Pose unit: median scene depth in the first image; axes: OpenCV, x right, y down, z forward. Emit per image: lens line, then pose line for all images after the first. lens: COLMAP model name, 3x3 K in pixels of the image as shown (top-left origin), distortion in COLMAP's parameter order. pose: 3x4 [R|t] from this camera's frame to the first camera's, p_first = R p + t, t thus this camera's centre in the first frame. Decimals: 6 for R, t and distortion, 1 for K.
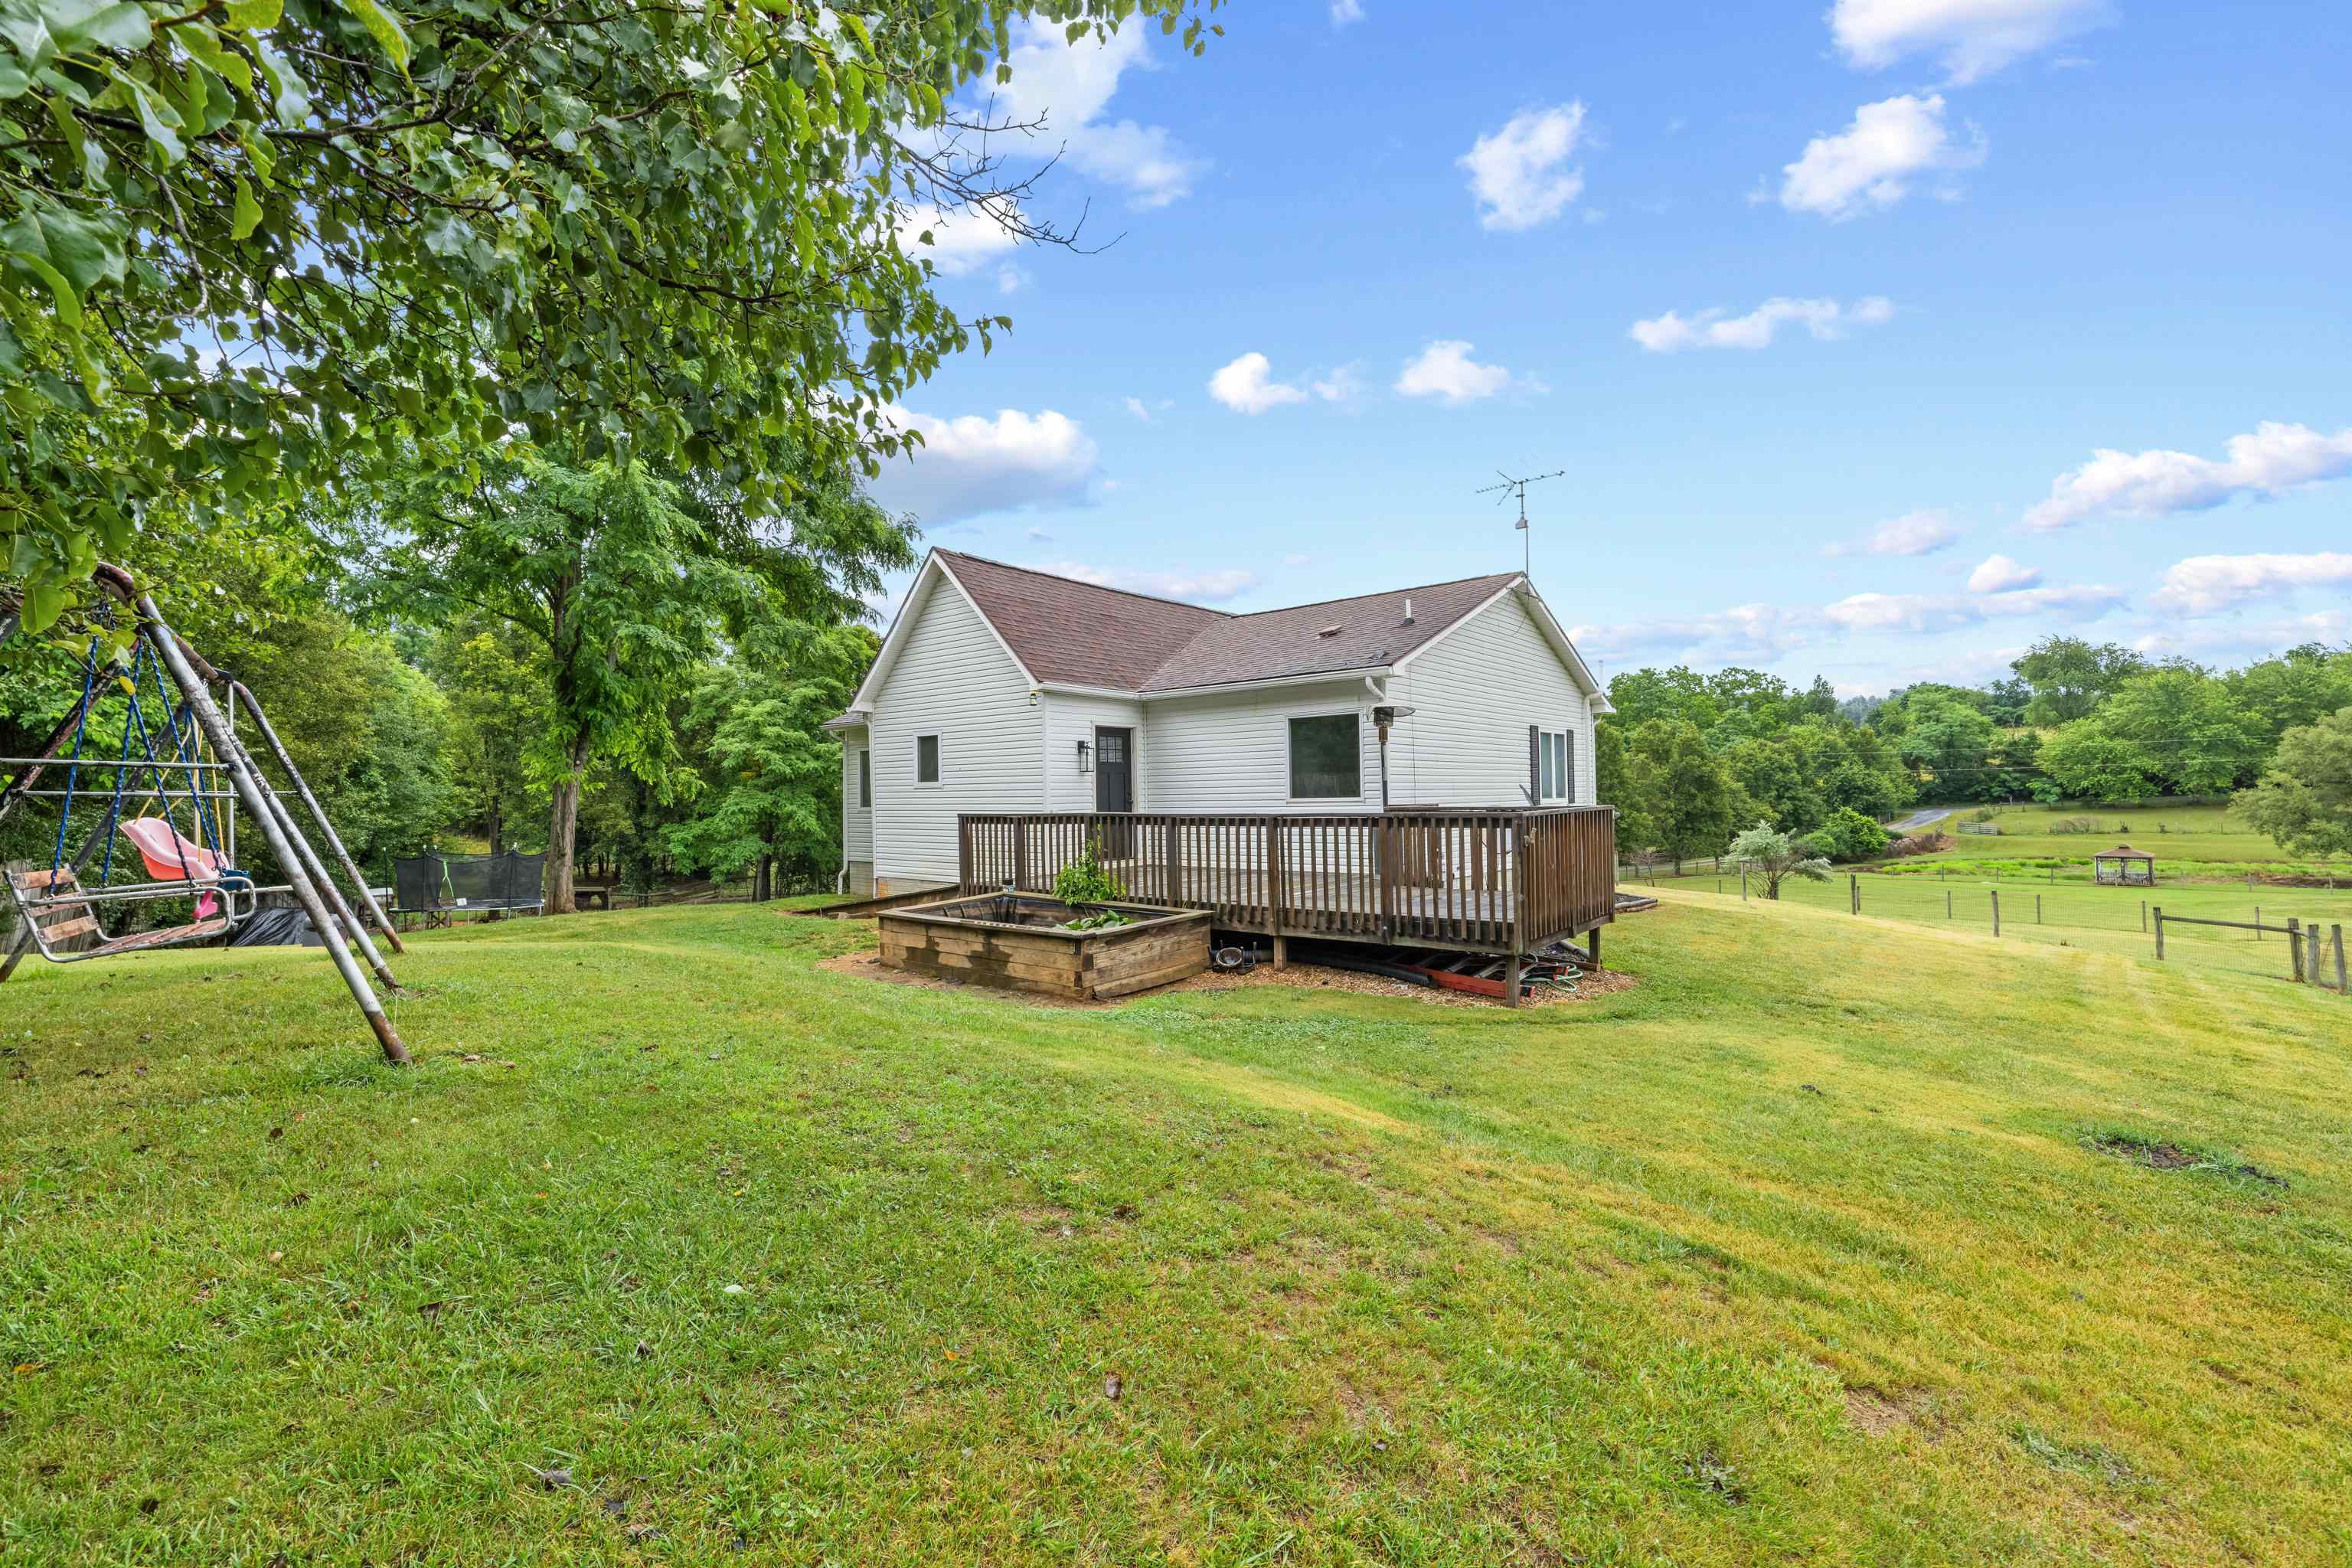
lens RADIAL K [[995.9, 0, 1174.8], [0, 995.9, 793.0], [0, 0, 1]] dist [0.001812, 0.000176]
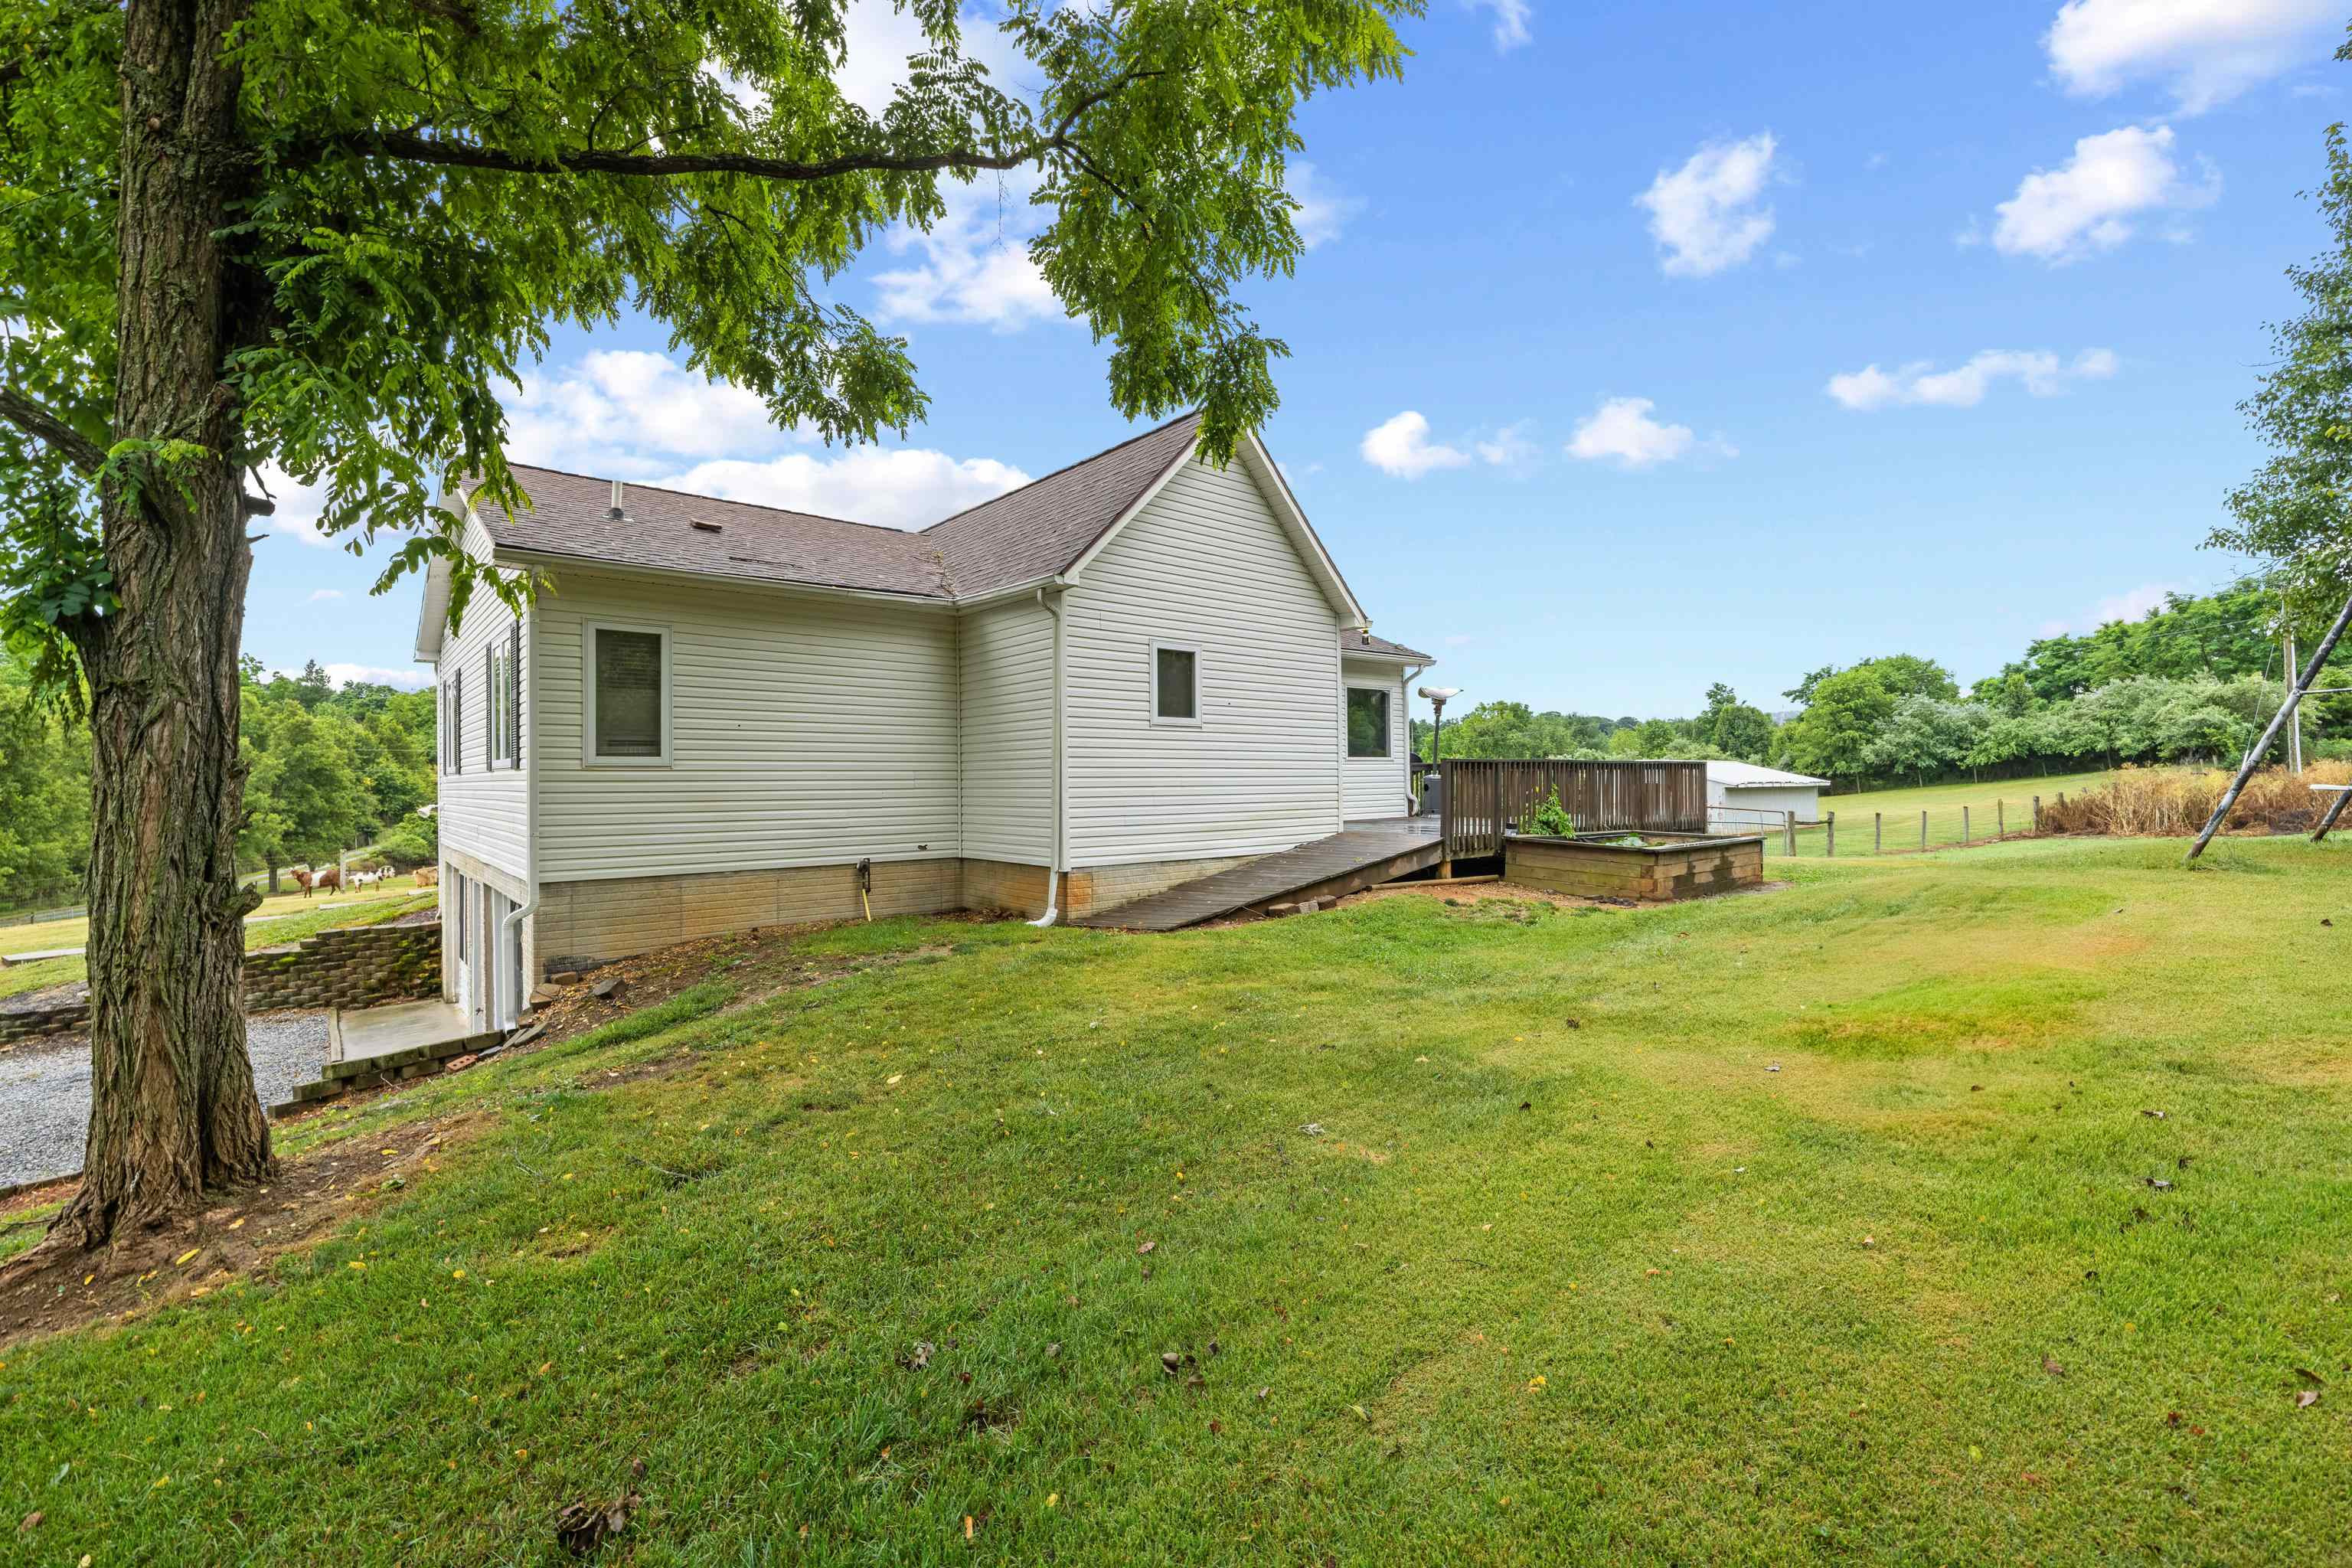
lens RADIAL K [[995.9, 0, 1174.8], [0, 995.9, 793.0], [0, 0, 1]] dist [0.001812, 0.000176]
pose [[0.173413, 0.001526, 0.984848, -0.121889], [0.003779, 0.999990, -0.002215, 0.005652], [-0.984842, 0.004105, 0.173406, 0.115841]]
